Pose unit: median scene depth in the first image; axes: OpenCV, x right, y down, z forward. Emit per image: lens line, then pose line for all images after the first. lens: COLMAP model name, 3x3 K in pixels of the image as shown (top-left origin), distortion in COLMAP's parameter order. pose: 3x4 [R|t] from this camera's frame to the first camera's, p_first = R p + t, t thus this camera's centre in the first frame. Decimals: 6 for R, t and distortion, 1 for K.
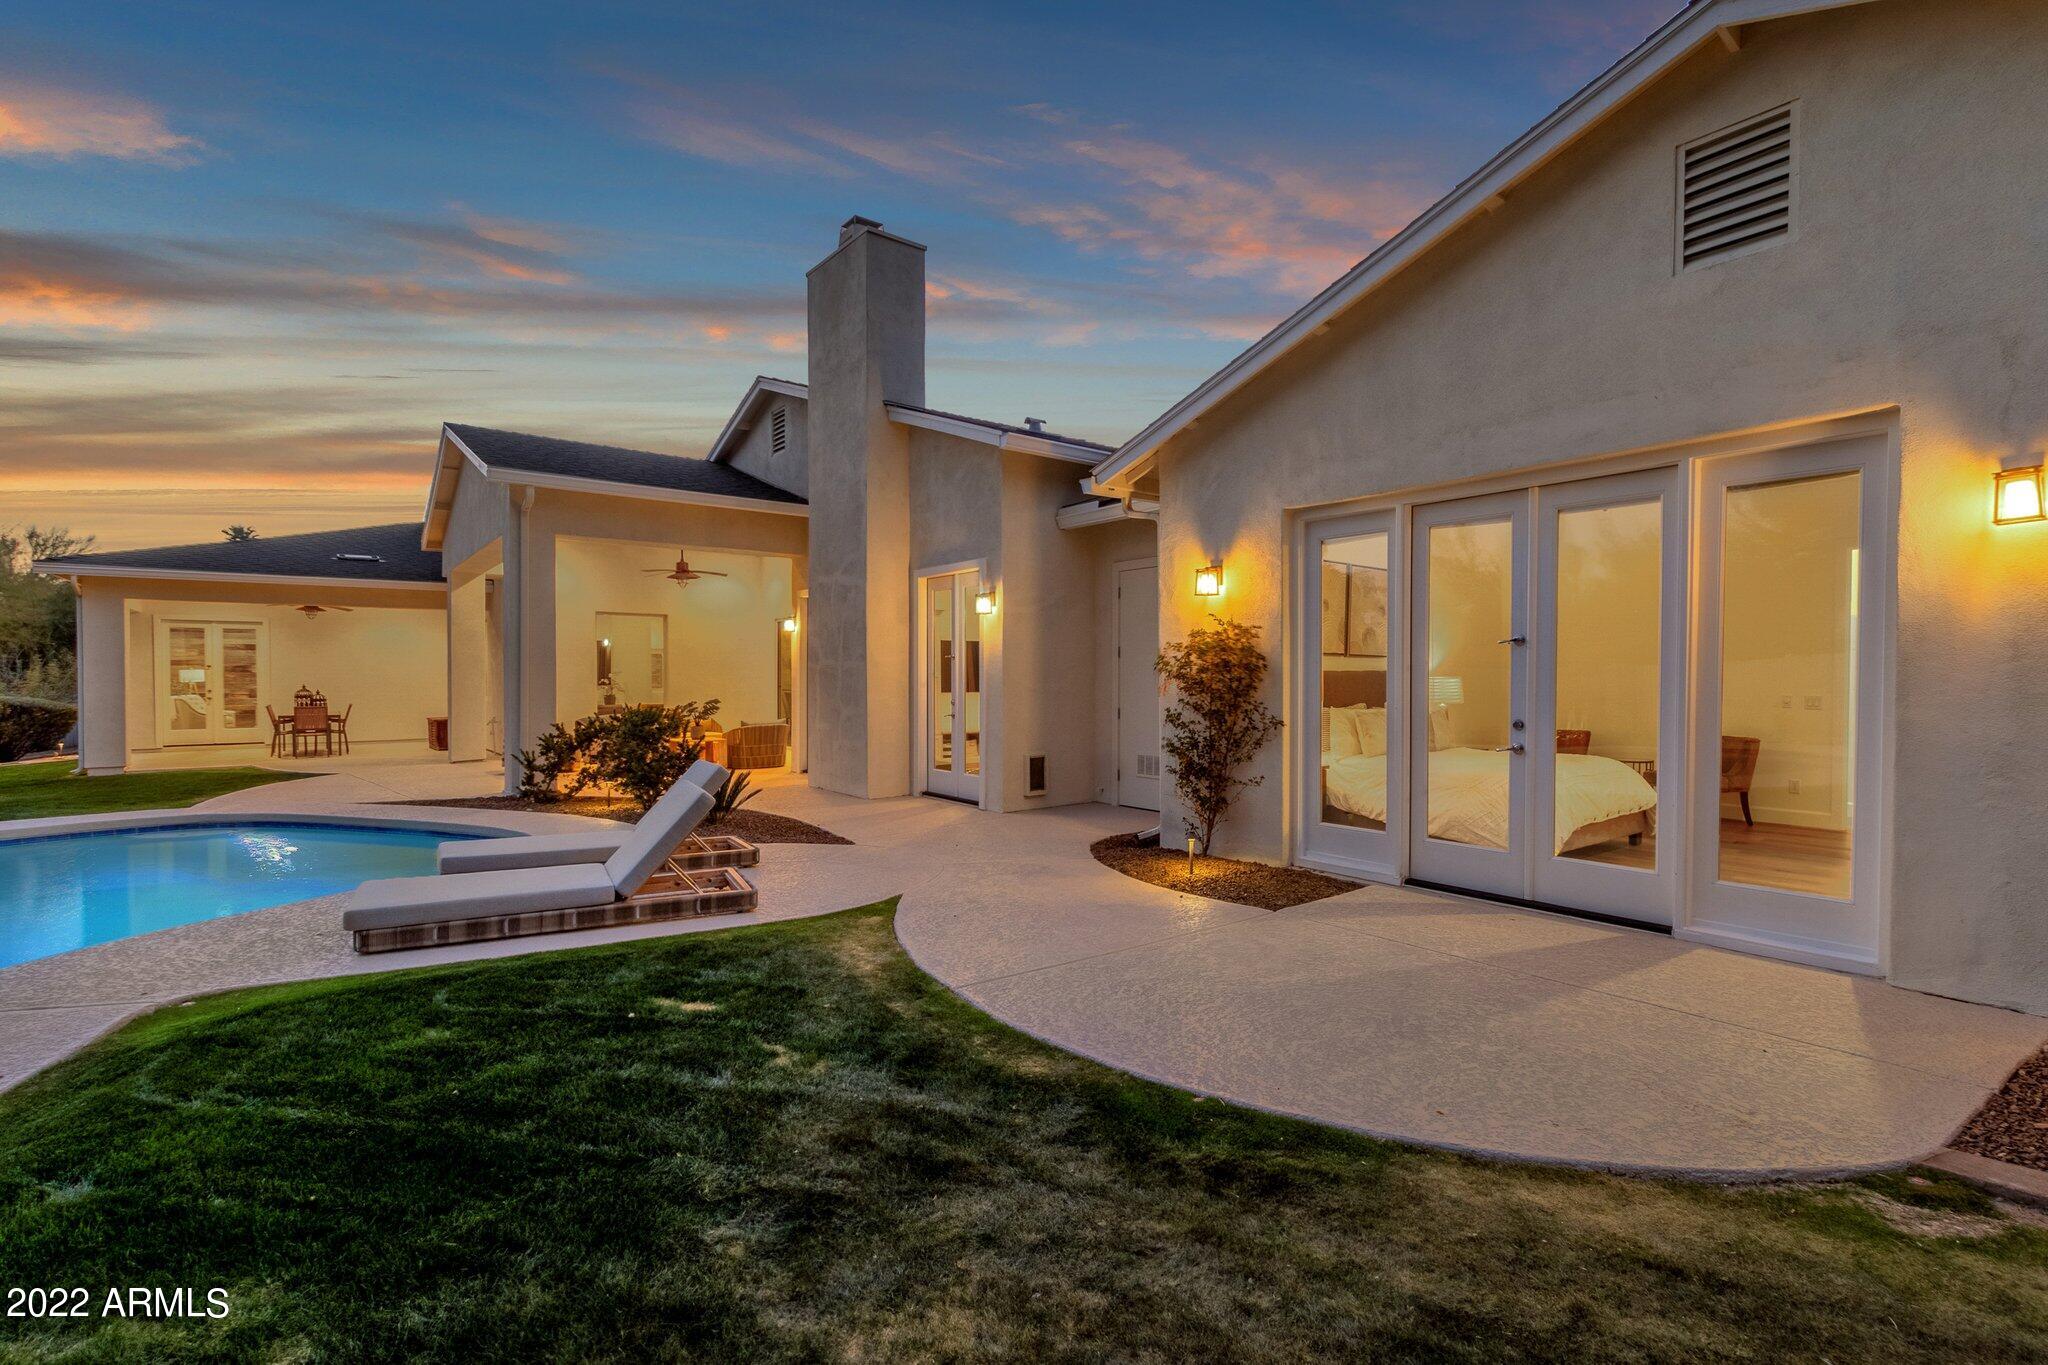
lens RADIAL K [[961.1, 0, 1024.0], [0, 961.1, 682.5], [0, 0, 1]] dist [0.000551, -0.000456]
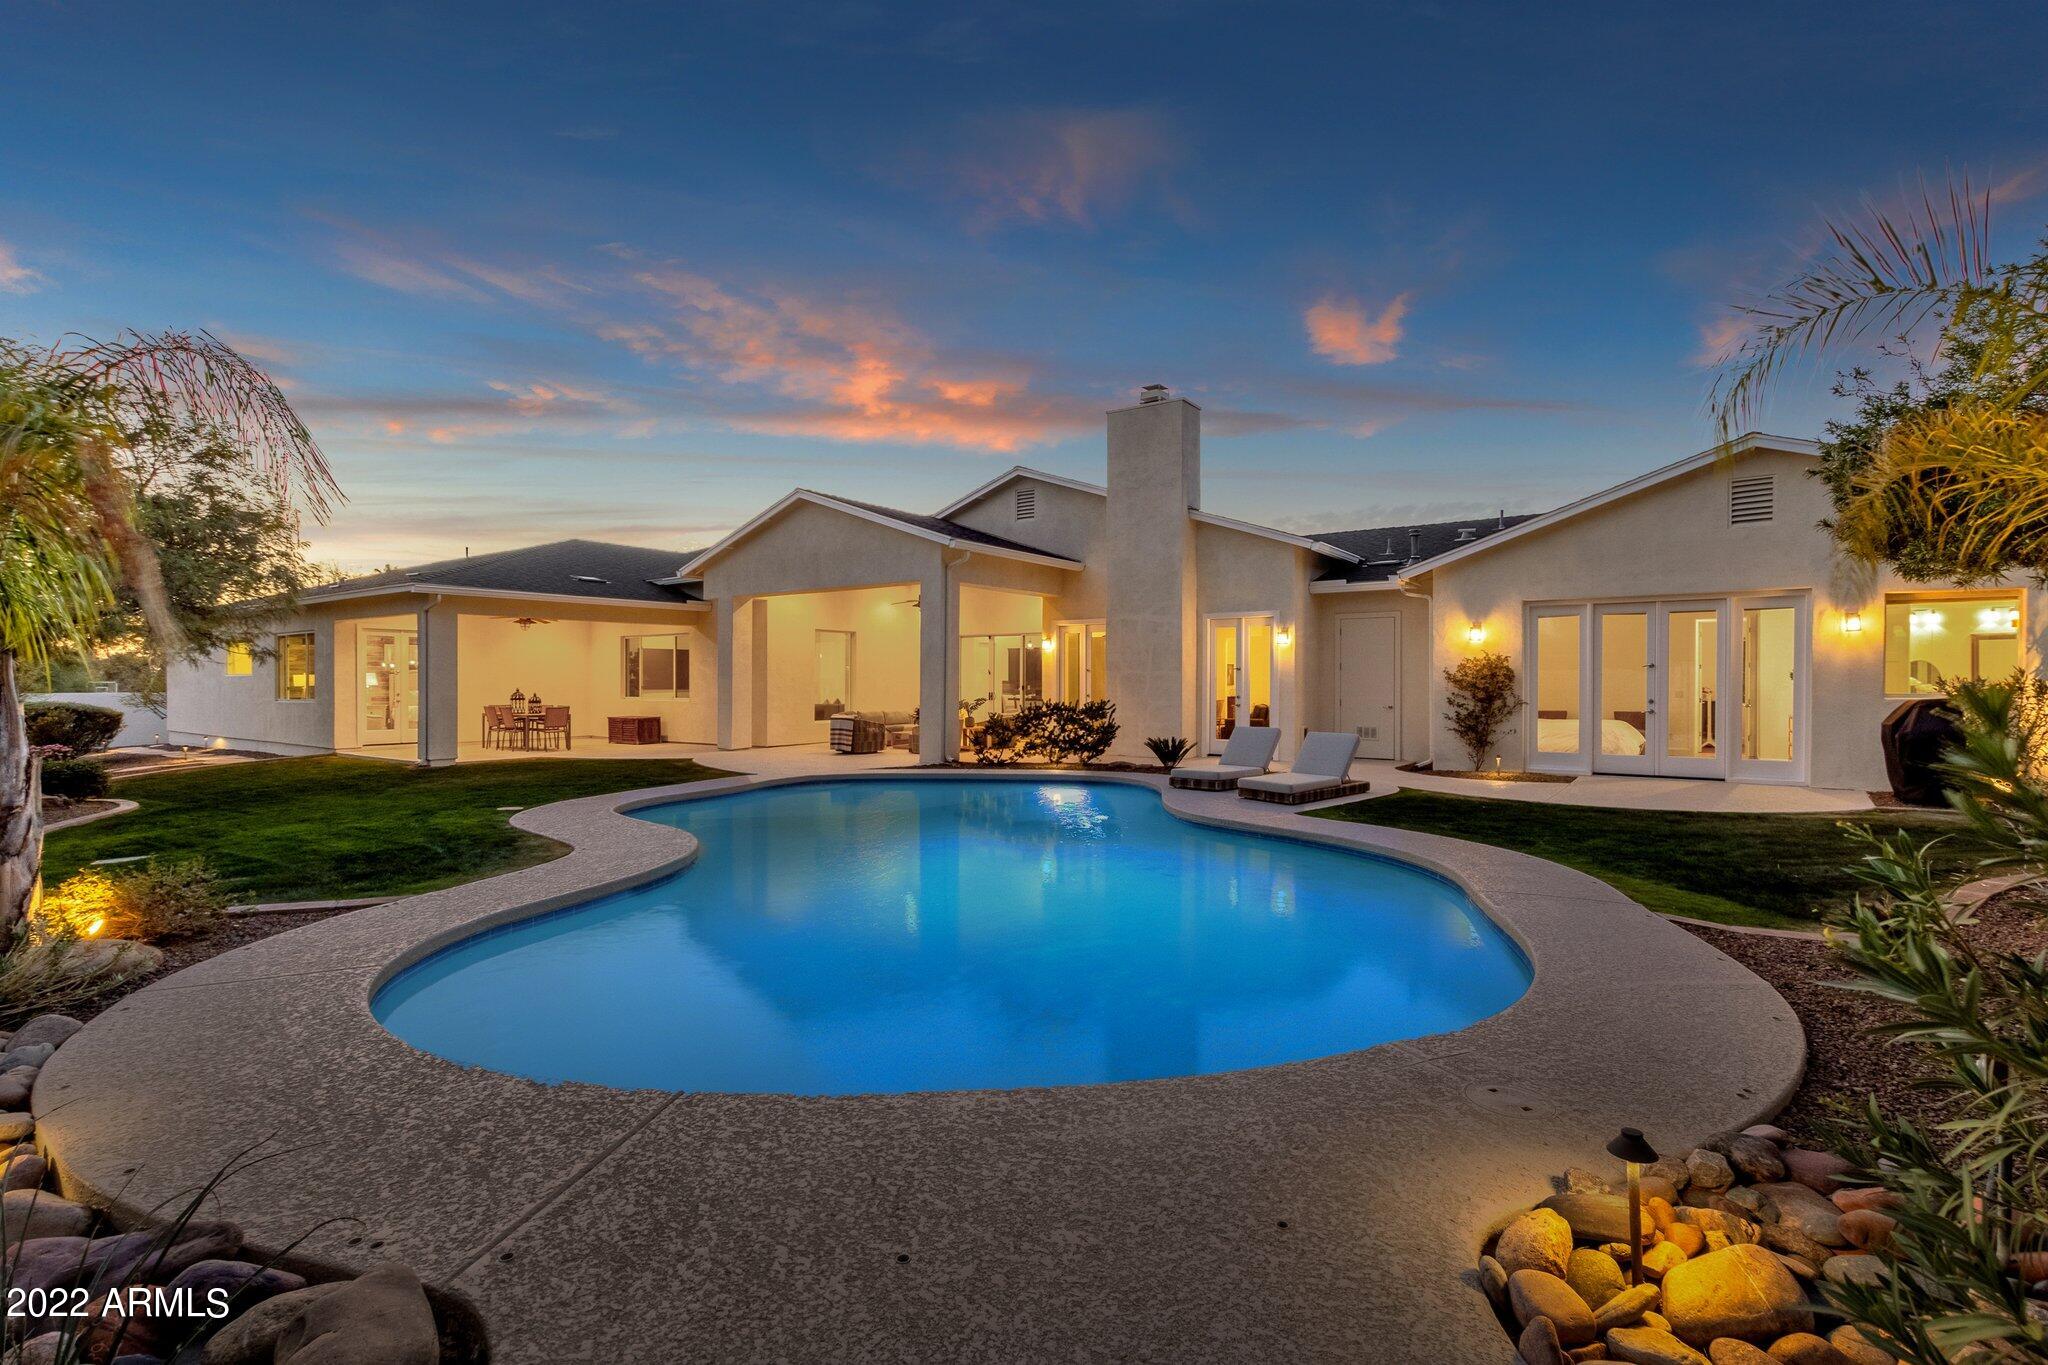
lens RADIAL K [[933.0, 0, 1030.1], [0, 933.0, 684.6], [0, 0, 1]] dist [0.002586, -0.001144]
pose [[0.955736, -0.003349, 0.294207, -0.920810], [0.002566, 0.999992, 0.003047, -0.005231], [-0.294215, -0.002157, 0.955737, -0.424601]]
